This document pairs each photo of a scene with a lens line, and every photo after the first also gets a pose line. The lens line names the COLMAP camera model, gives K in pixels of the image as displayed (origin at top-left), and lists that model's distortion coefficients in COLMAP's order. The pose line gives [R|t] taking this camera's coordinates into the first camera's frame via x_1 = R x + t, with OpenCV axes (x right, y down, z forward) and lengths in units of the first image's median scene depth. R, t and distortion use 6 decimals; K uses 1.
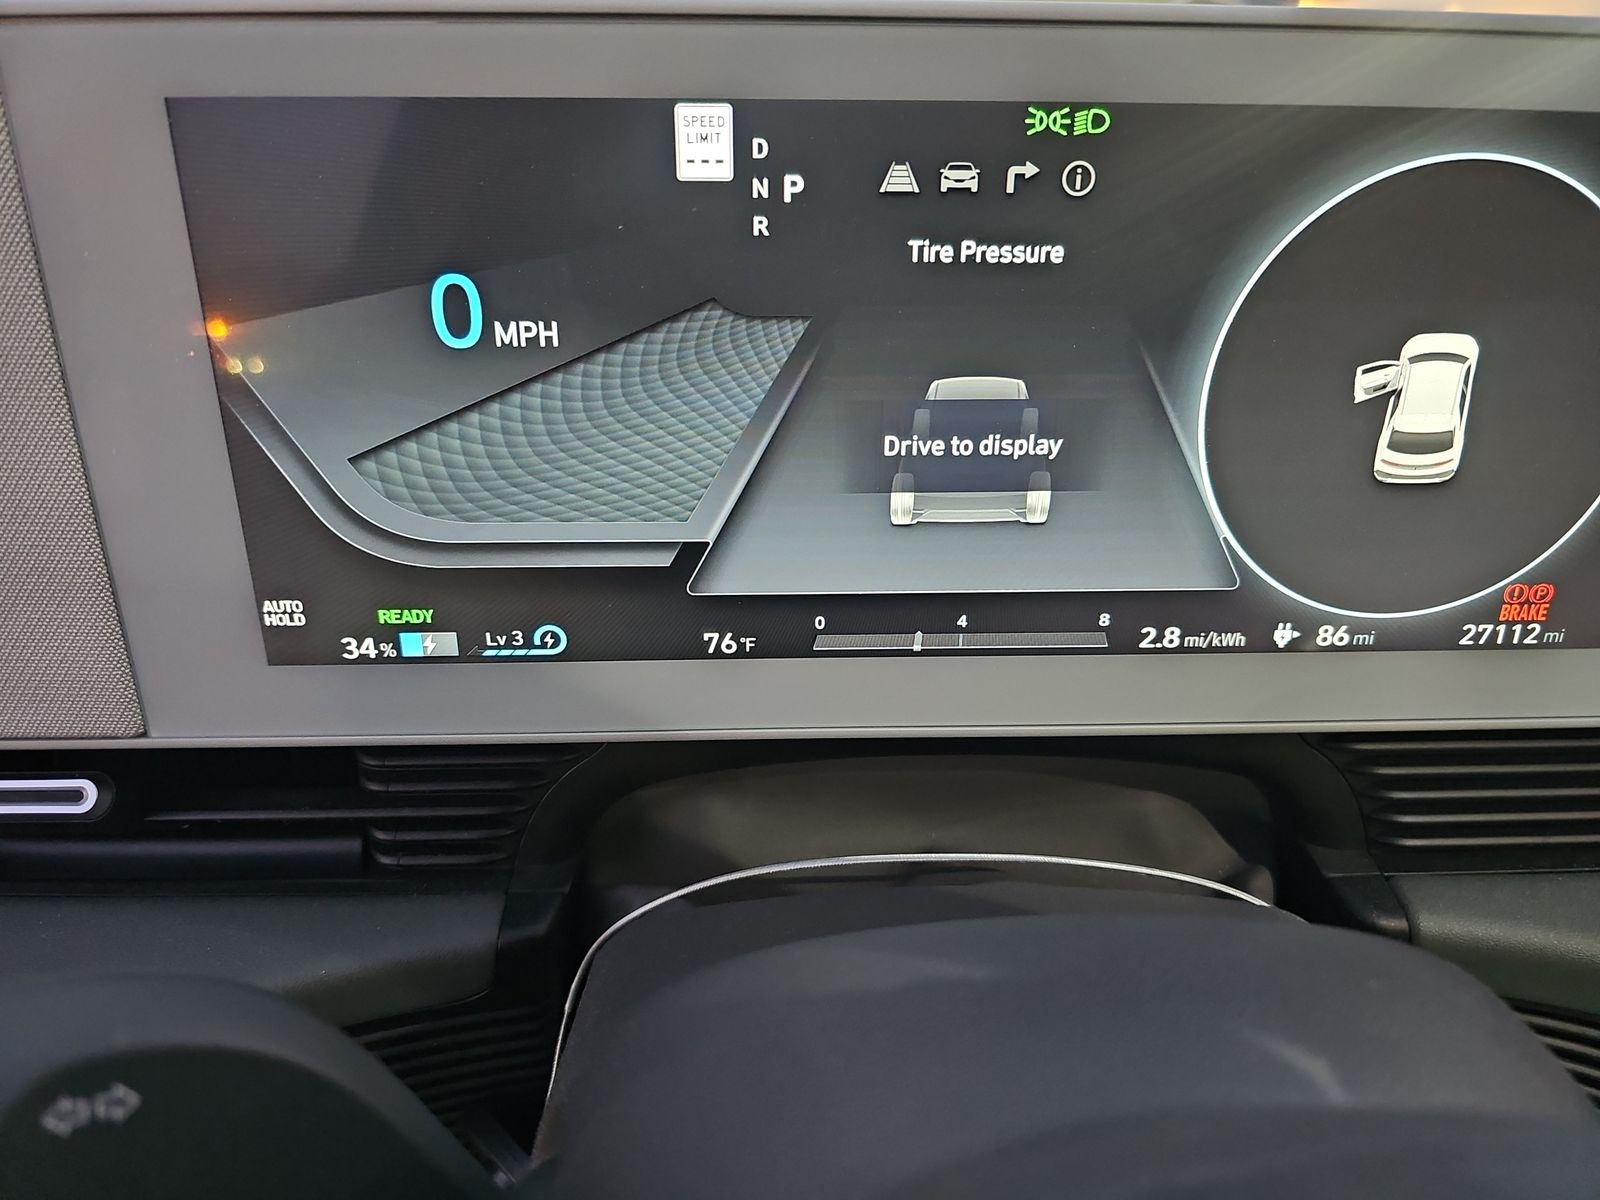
lens RADIAL K [[1045.4, 0, 800.0], [0, 1045.4, 600.0], [0, 0, 1]] dist [0.008717, -0.029647]
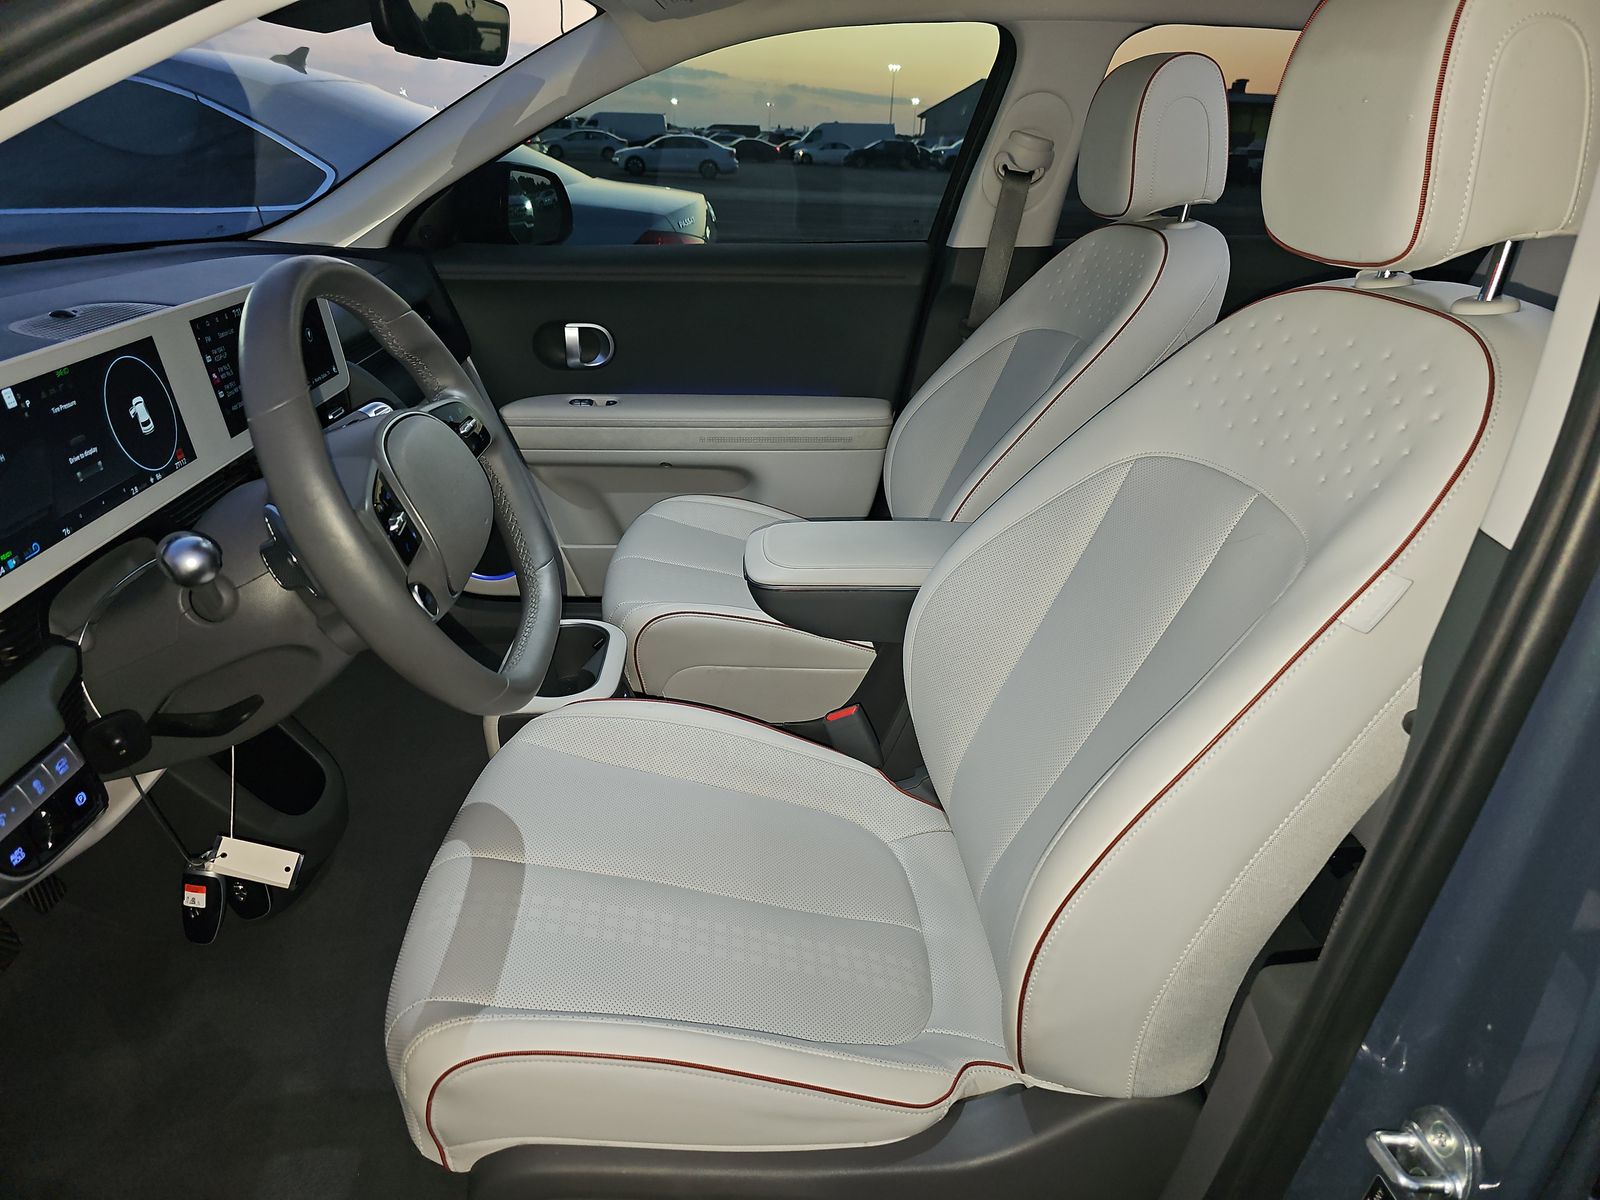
lens RADIAL K [[1045.4, 0, 800.0], [0, 1045.4, 600.0], [0, 0, 1]] dist [0.008717, -0.029647]
pose [[-0.033489, -0.411863, 0.910630, -3.613368], [0.439960, 0.812035, 0.383450, -0.028635], [-0.897393, 0.413482, 0.154009, -1.697867]]
